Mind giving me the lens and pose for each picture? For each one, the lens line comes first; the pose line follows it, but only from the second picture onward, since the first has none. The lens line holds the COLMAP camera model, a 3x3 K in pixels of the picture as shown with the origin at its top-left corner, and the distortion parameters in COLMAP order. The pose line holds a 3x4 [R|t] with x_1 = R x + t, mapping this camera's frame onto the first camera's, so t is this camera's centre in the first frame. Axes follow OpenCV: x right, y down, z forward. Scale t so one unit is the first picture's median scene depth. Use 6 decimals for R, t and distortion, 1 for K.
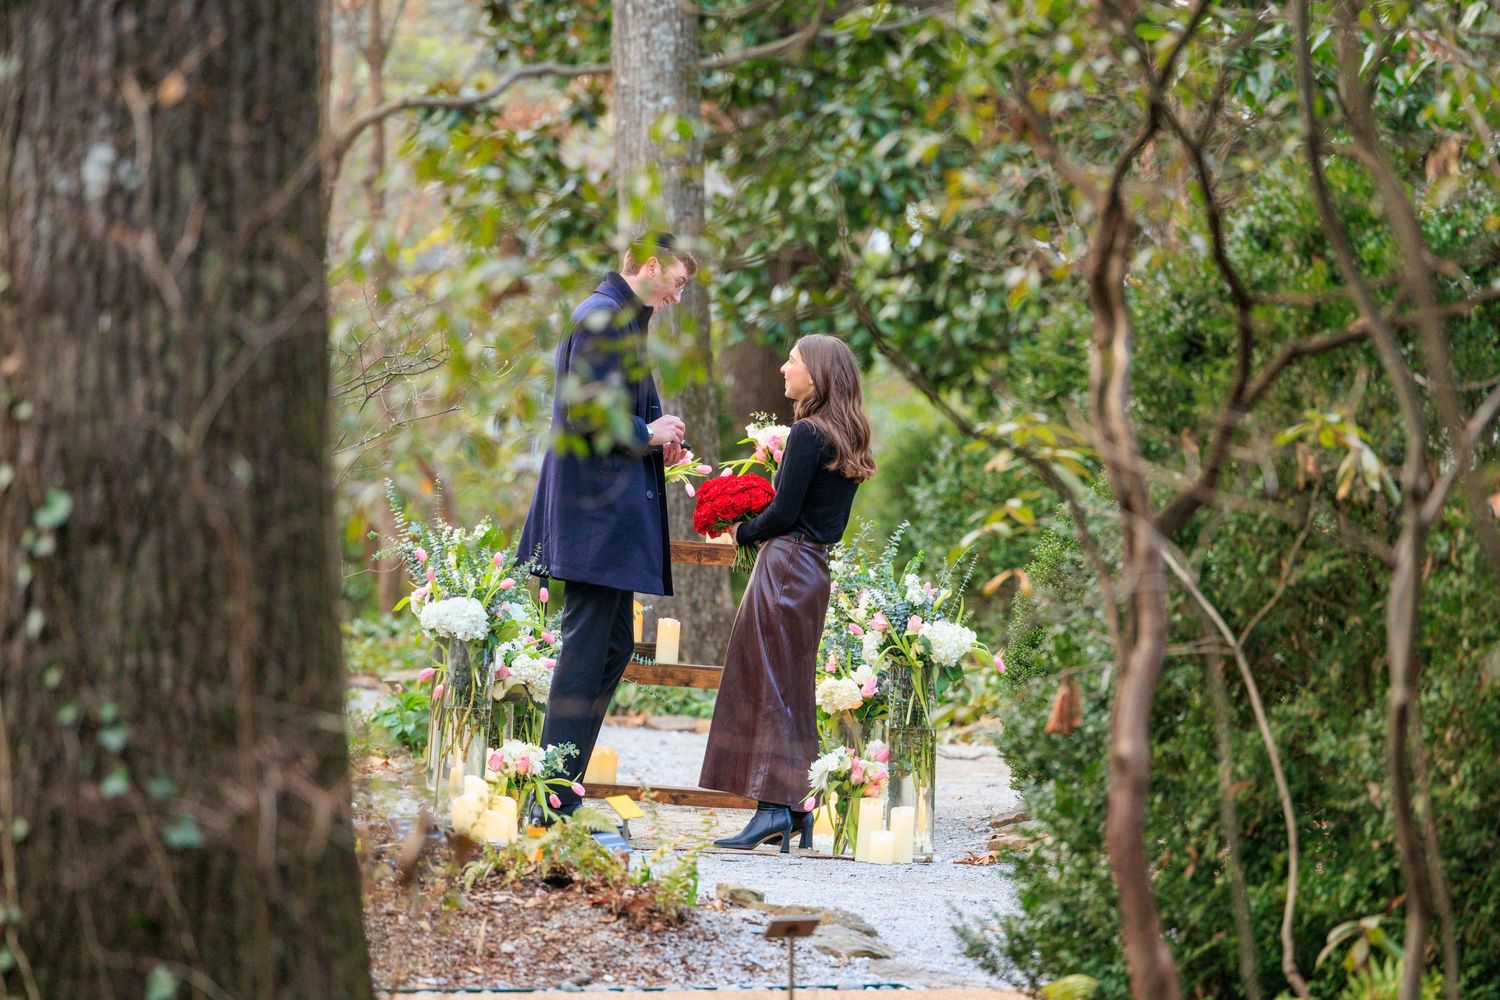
lens RADIAL K [[6303.9, 0, 691.4], [0, 6303.9, 649.0], [0, 0, 1]] dist [0.105053, 5.091416]
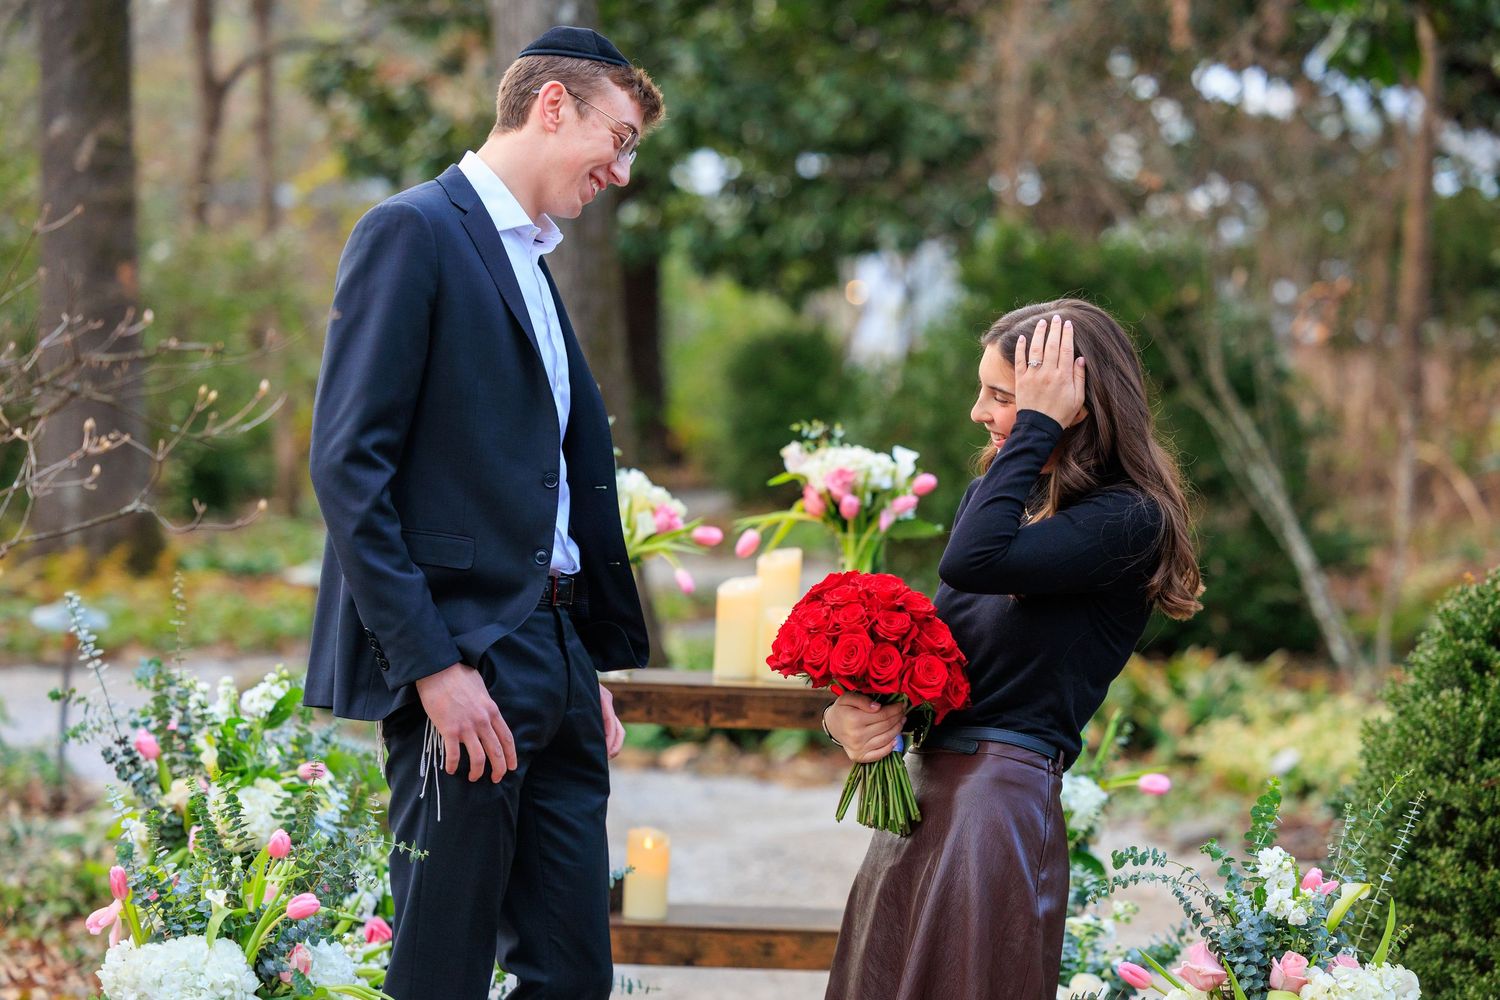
lens RADIAL K [[4741.0, 0, 750.0], [0, 4741.0, 500.0], [0, 0, 1]] dist [-0.056870, -1.055200]
pose [[0.998658, -0.027233, 0.044046, -0.011945], [0.027041, 0.999622, 0.004947, -0.034637], [-0.044164, -0.003750, 0.999017, 0.635456]]
